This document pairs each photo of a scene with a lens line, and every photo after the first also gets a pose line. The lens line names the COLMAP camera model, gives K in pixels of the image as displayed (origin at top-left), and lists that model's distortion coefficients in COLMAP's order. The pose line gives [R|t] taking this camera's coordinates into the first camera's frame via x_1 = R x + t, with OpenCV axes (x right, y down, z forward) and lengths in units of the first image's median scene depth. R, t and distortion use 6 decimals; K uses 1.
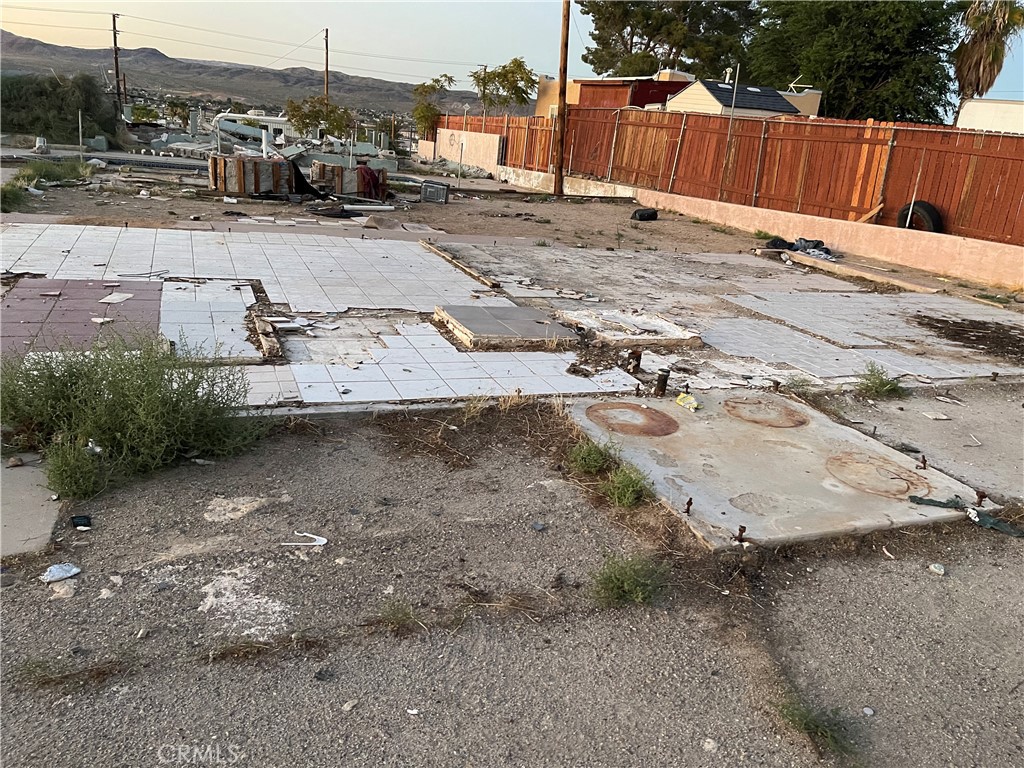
lens RADIAL K [[775.1, 0, 512.0], [0, 775.1, 384.0], [0, 0, 1]] dist [0.082935, -0.118906]
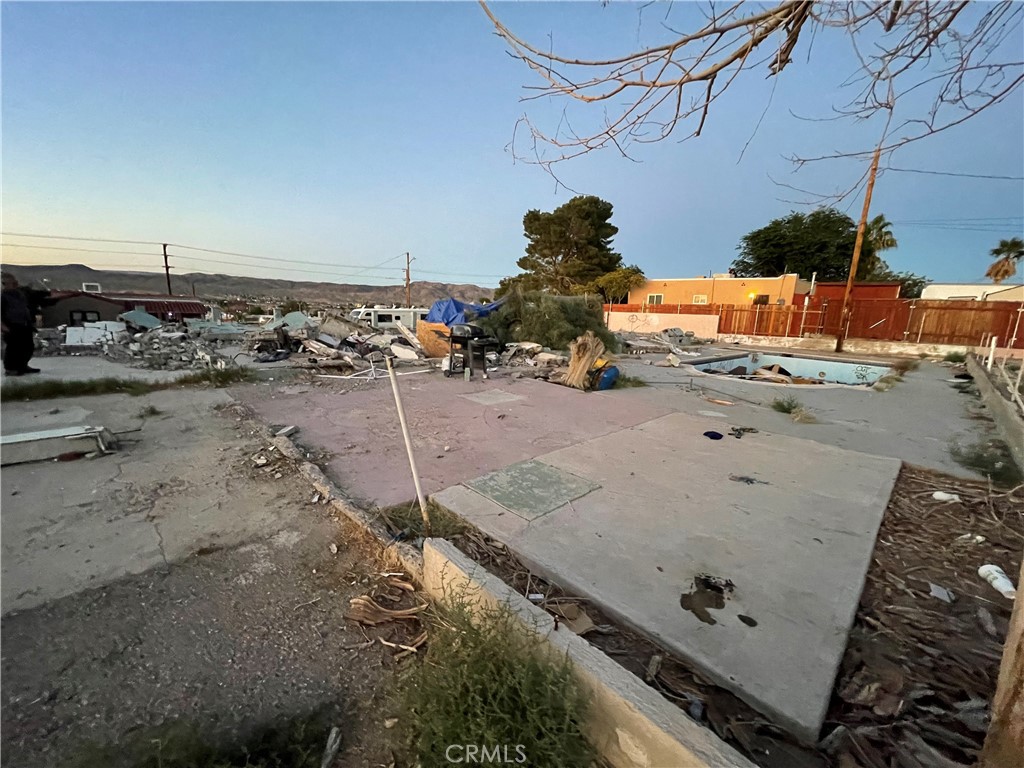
lens RADIAL K [[416.0, 0, 505.6], [0, 416.0, 380.7], [0, 0, 1]] dist [-0.002528, -0.000067]
pose [[0.929132, -0.123671, 0.348452, -1.045183], [0.162812, 0.982967, -0.085259, -0.262759], [-0.331973, 0.135949, 0.933441, 0.517885]]
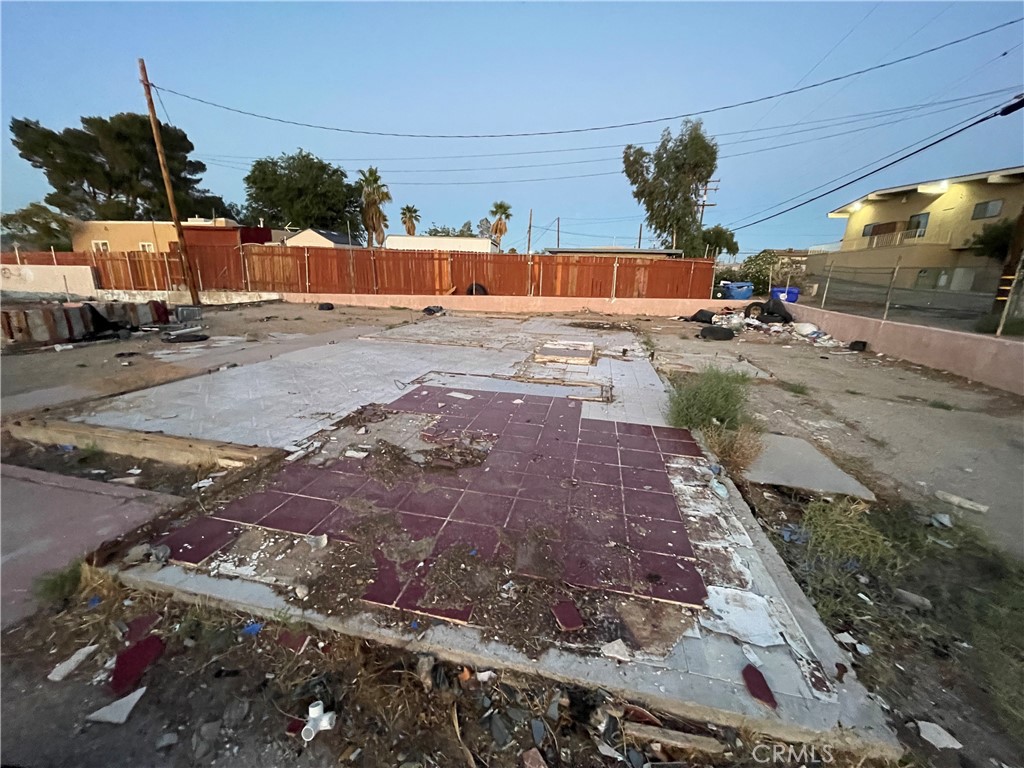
lens RADIAL K [[412.7, 0, 510.9], [0, 412.7, 387.9], [0, 0, 1]] dist [-0.001148, 0.000266]
pose [[0.565683, -0.297086, 0.769248, -0.289787], [0.284185, 0.945937, 0.156342, -0.060603], [-0.774107, 0.130169, 0.619527, 0.115787]]
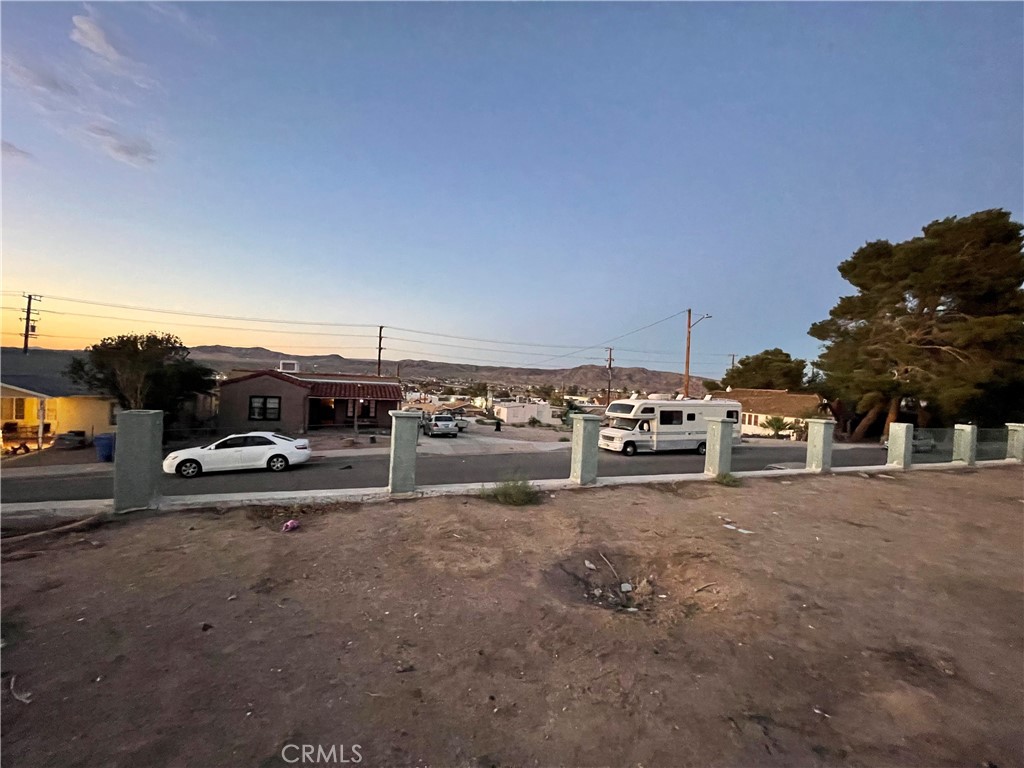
lens RADIAL K [[412.7, 0, 510.9], [0, 412.7, 387.9], [0, 0, 1]] dist [-0.001148, 0.000266]
pose [[0.998899, -0.046599, -0.005346, -1.275611], [0.042885, 0.953495, -0.298341, -0.597995], [0.019000, 0.297784, 0.954444, 1.481993]]
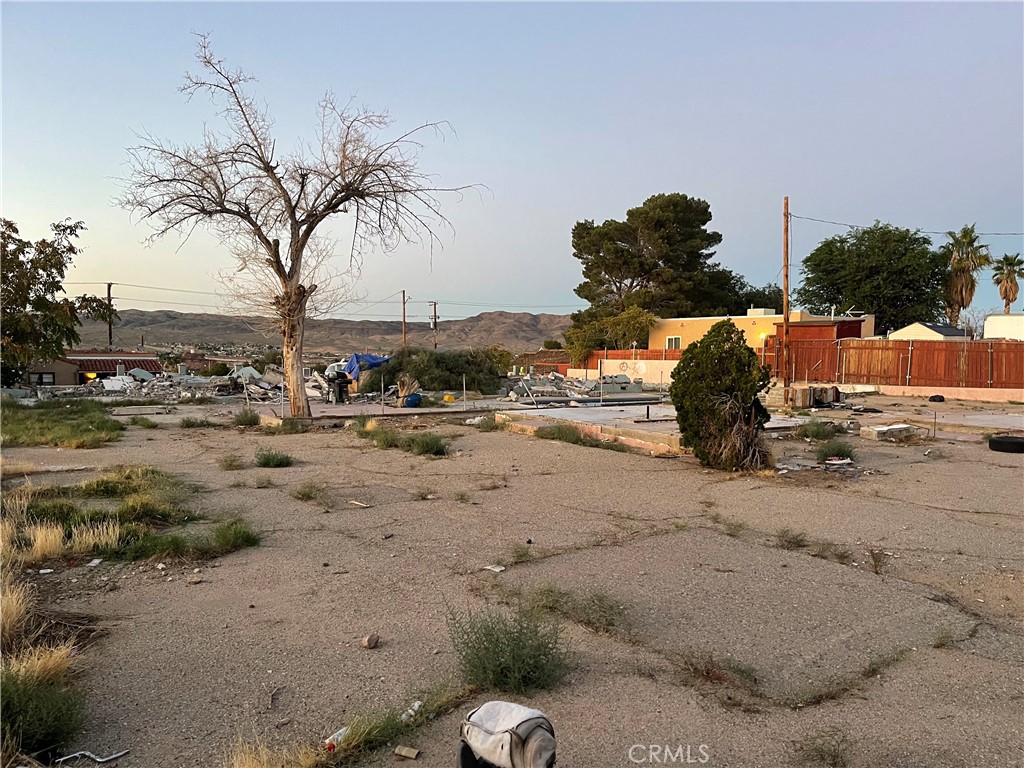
lens RADIAL K [[775.1, 0, 512.0], [0, 775.1, 384.0], [0, 0, 1]] dist [0.082935, -0.118906]
pose [[0.976607, -0.093317, 0.193729, -0.885861], [0.140417, 0.959075, -0.245882, 0.038652], [-0.162856, 0.267333, 0.949743, -0.417187]]
